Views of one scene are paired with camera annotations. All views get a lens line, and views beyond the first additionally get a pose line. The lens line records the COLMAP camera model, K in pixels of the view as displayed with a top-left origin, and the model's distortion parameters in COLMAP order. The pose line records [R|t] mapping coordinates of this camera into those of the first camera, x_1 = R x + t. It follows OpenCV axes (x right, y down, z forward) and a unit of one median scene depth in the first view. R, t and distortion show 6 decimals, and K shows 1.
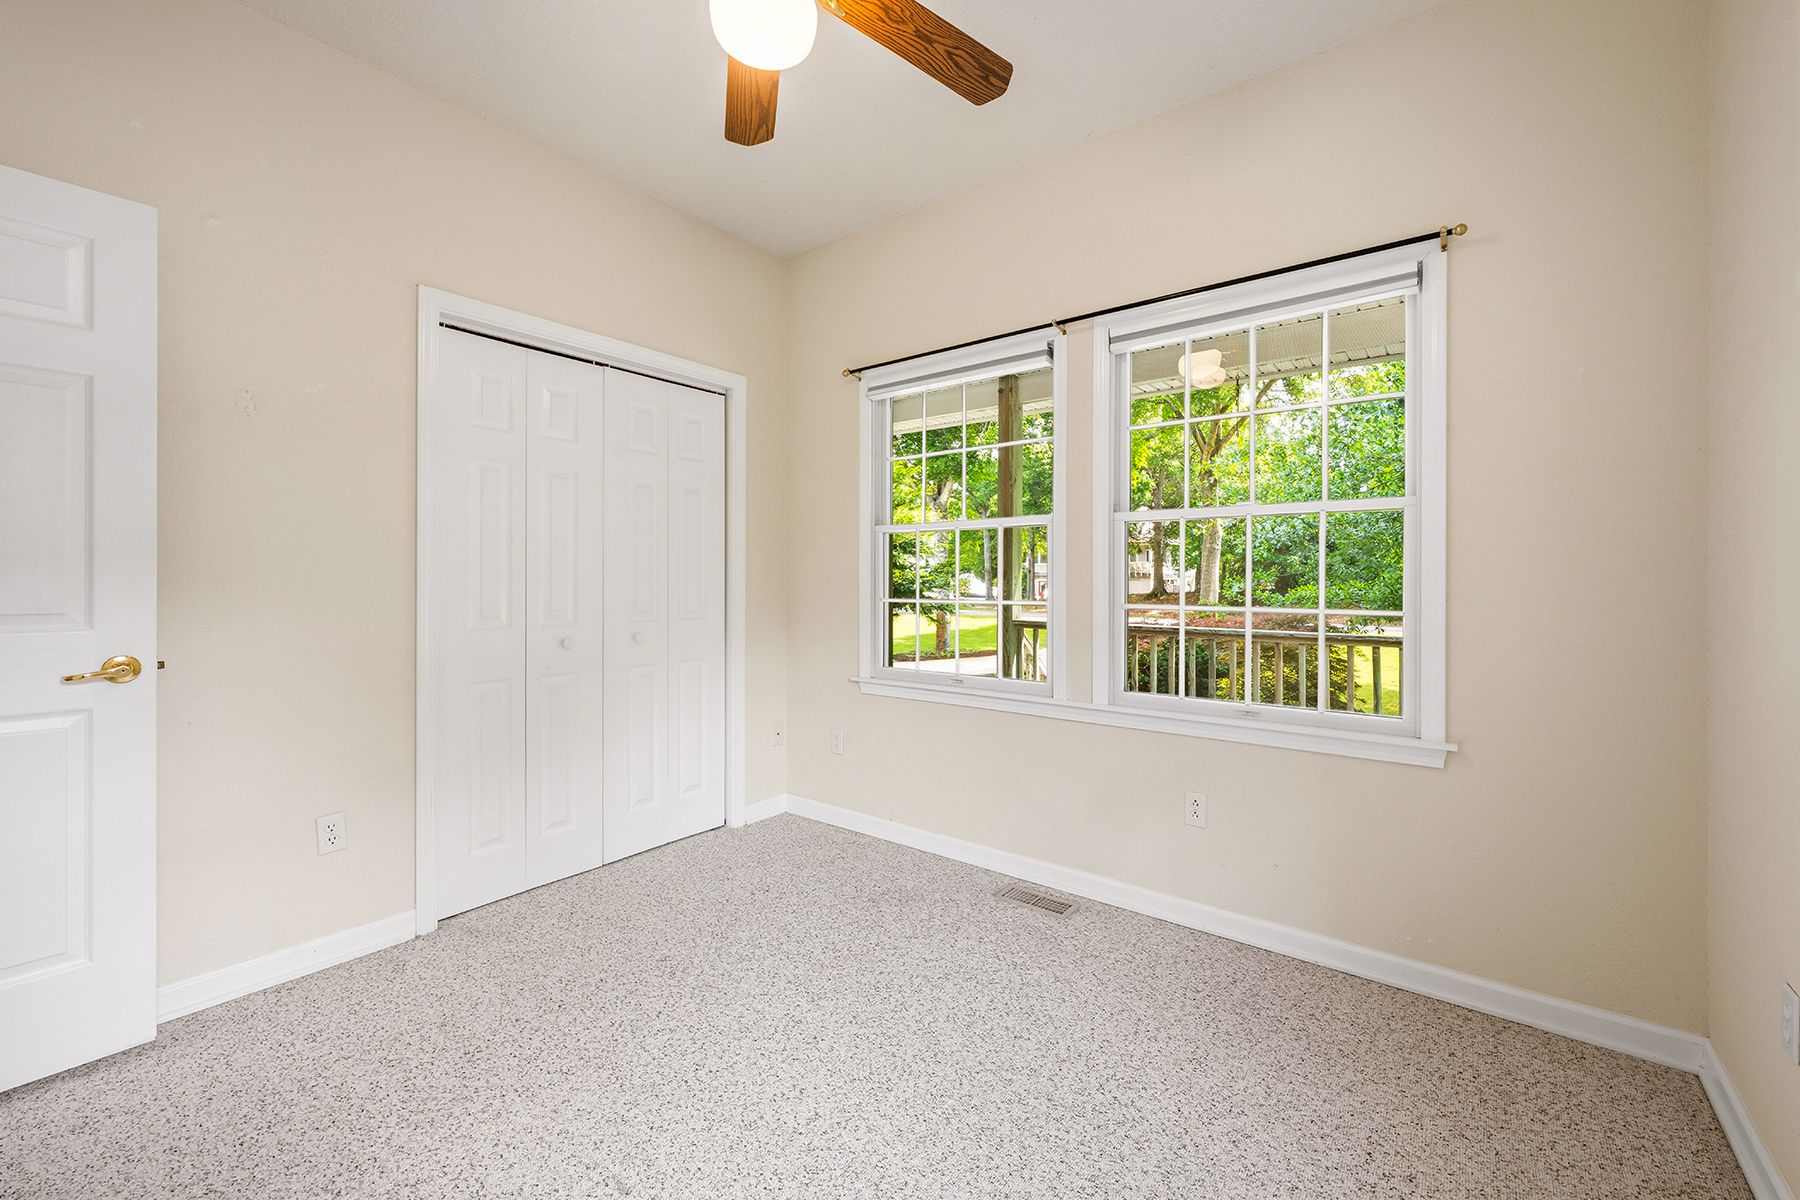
lens RADIAL K [[727.4, 0, 900.6], [0, 727.4, 576.7], [0, 0, 1]] dist [0.001483, 0.000089]
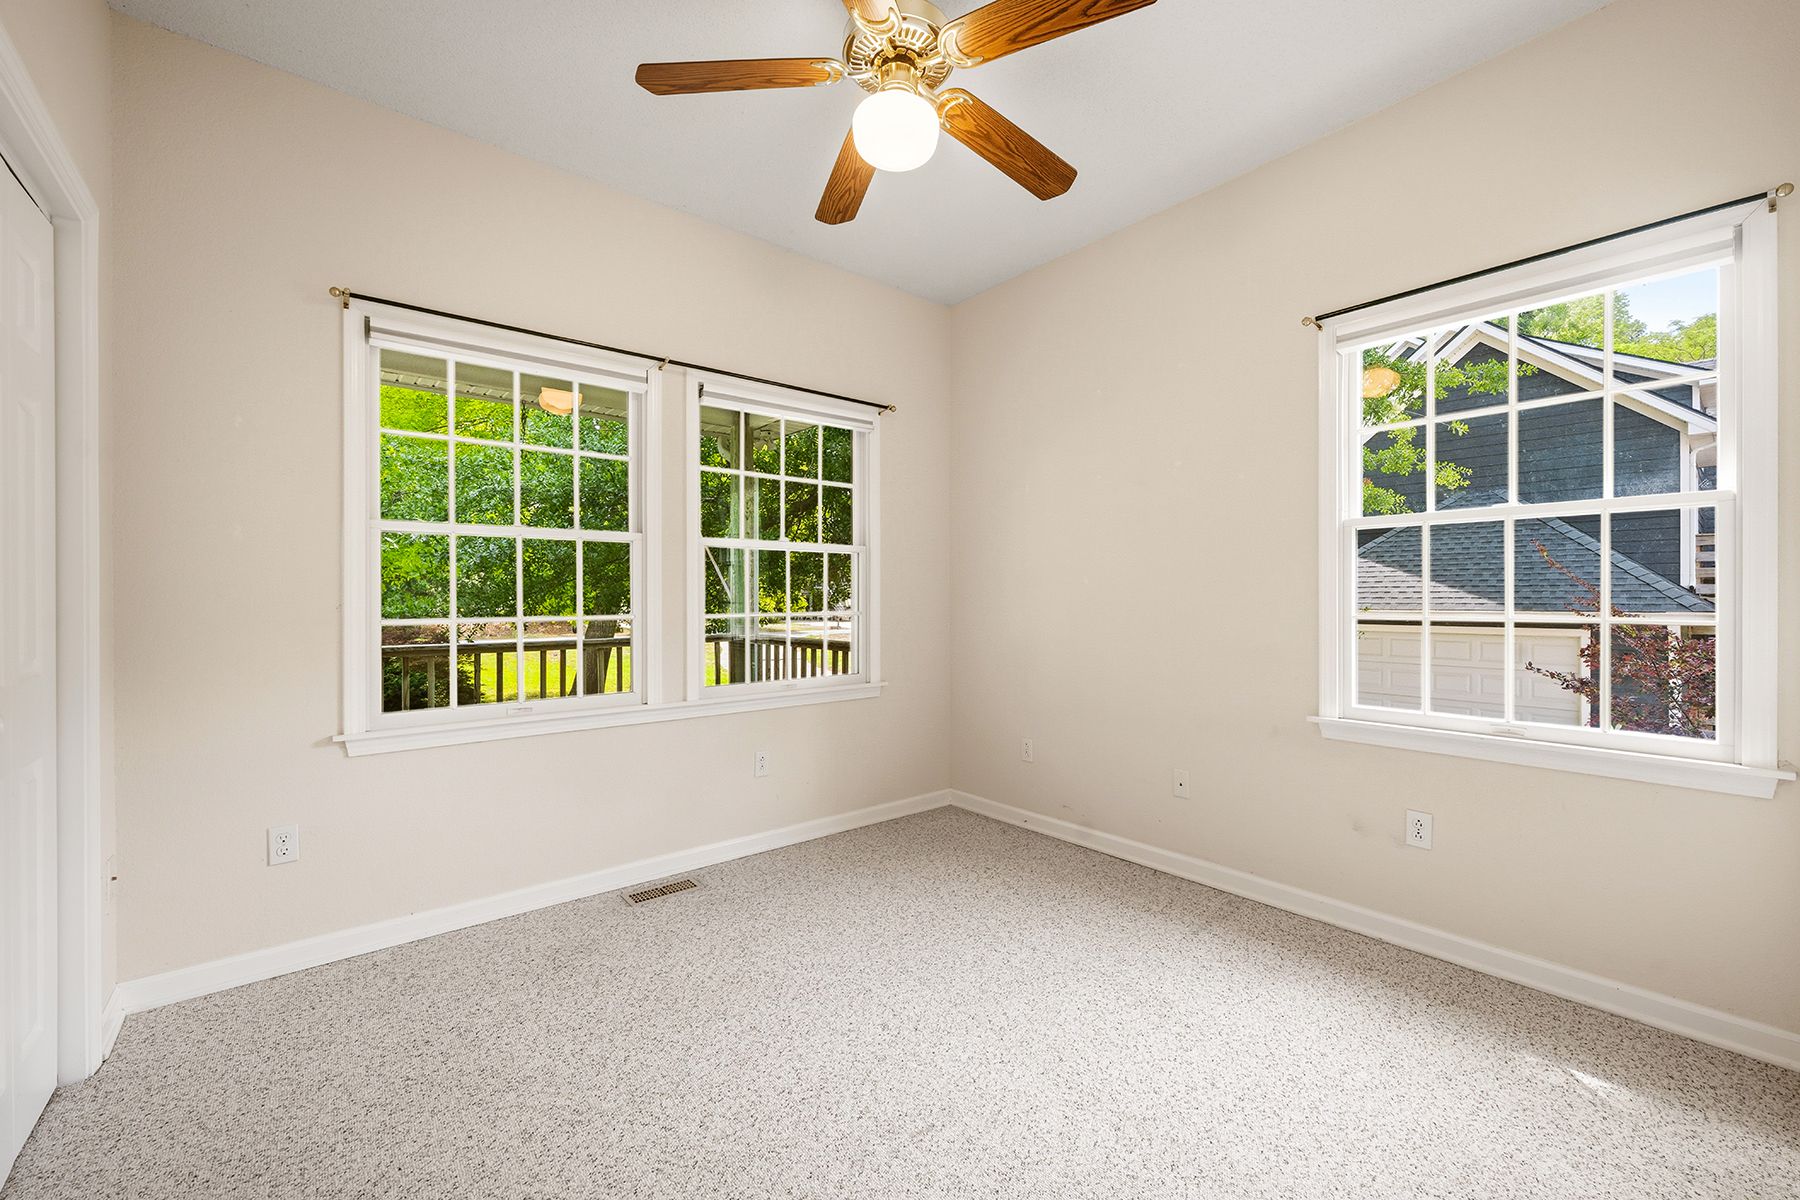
lens RADIAL K [[723.4, 0, 901.0], [0, 723.4, 591.0], [0, 0, 1]] dist [0.000569, 0.000115]
pose [[0.213925, 0.006032, 0.976831, -0.780687], [0.002006, 0.999976, -0.006615, 0.008083], [-0.976848, 0.003375, 0.213908, 0.420633]]
